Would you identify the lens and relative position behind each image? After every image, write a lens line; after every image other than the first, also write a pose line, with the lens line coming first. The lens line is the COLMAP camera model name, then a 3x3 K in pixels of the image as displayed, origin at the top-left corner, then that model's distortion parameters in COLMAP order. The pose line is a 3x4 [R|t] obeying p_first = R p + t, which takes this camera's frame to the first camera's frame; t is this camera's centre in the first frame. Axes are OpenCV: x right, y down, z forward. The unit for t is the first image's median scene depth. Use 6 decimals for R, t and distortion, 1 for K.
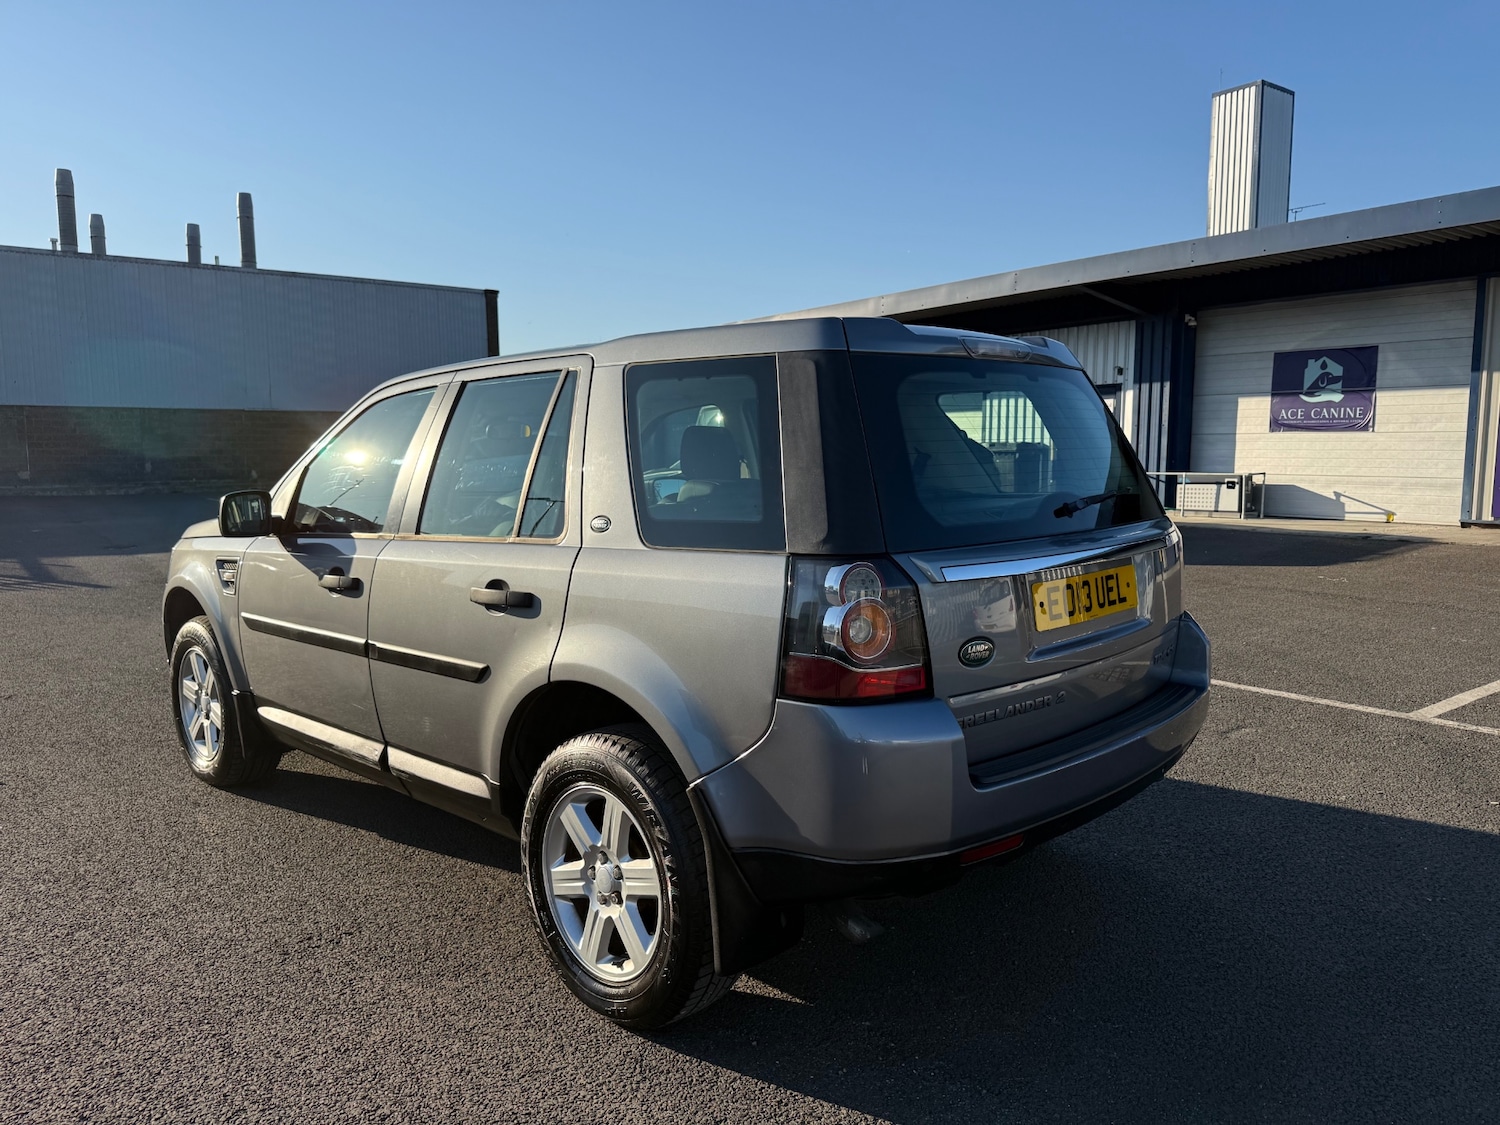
lens RADIAL K [[1055.6, 0, 752.3], [0, 1055.6, 569.3], [0, 0, 1]] dist [0.057220, -0.099377]
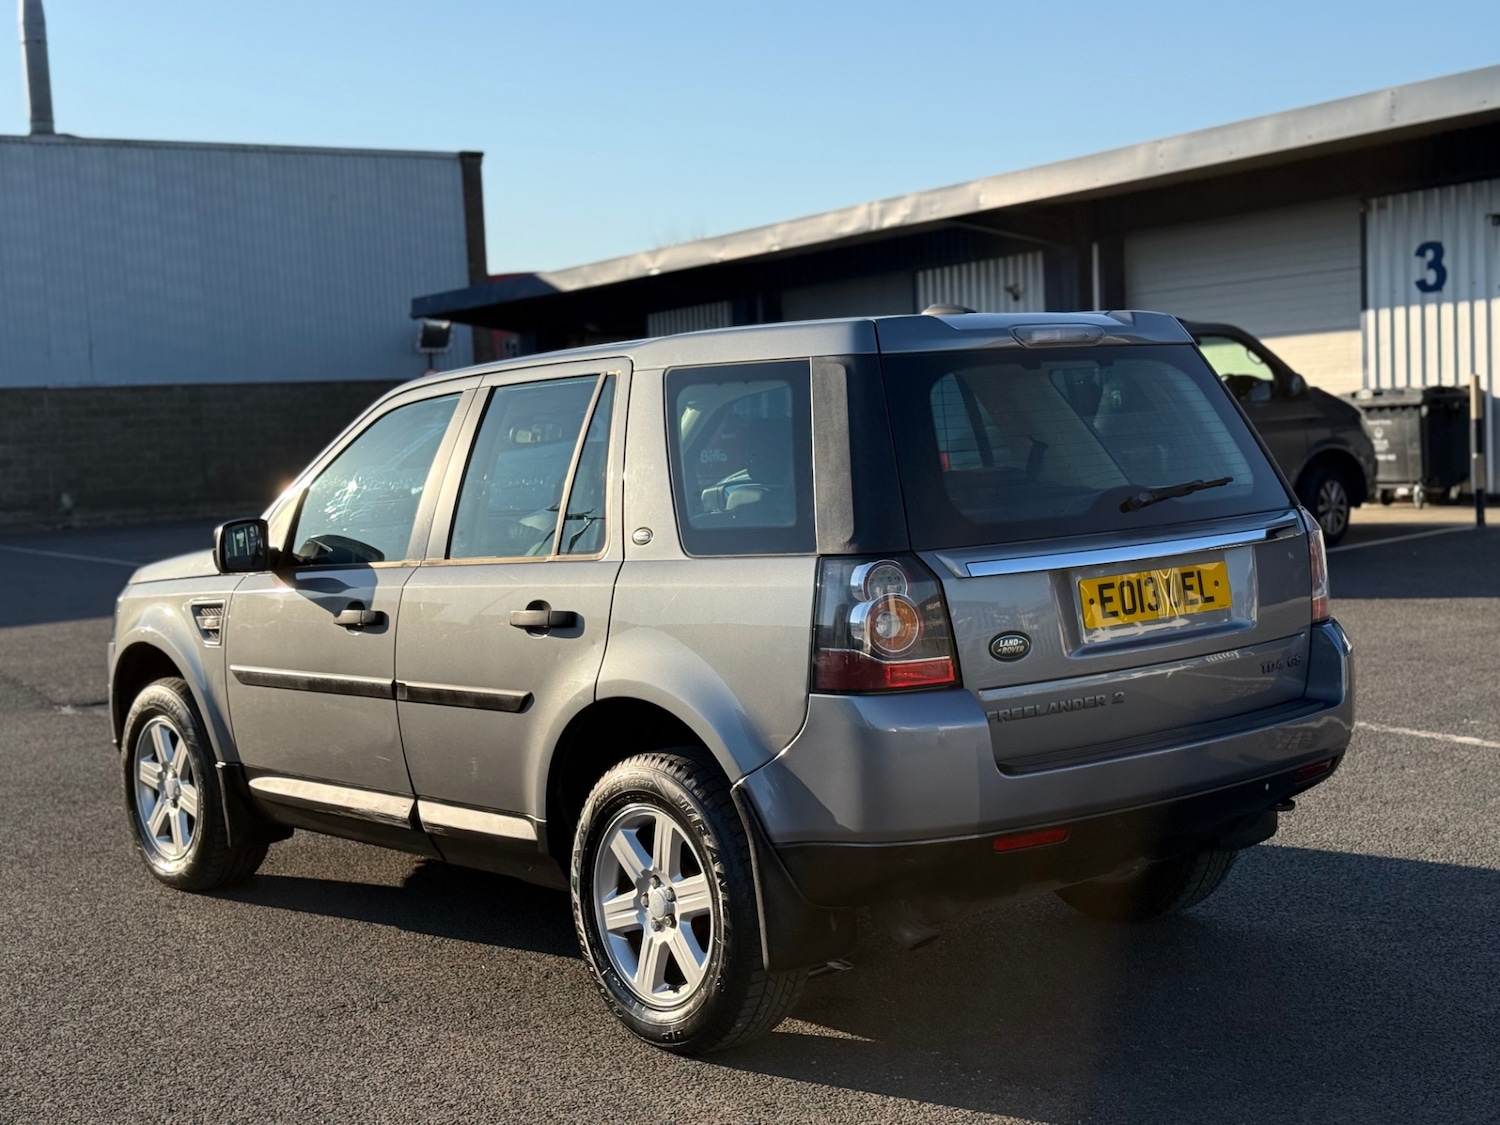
lens RADIAL K [[2040.9, 0, 753.9], [0, 2040.9, 560.2], [0, 0, 1]] dist [0.060594, 0.000000]
pose [[0.993681, -0.035632, -0.106433, 0.145421], [0.030905, 0.998475, -0.045738, 0.062986], [0.107900, 0.042160, 0.993267, -0.789811]]
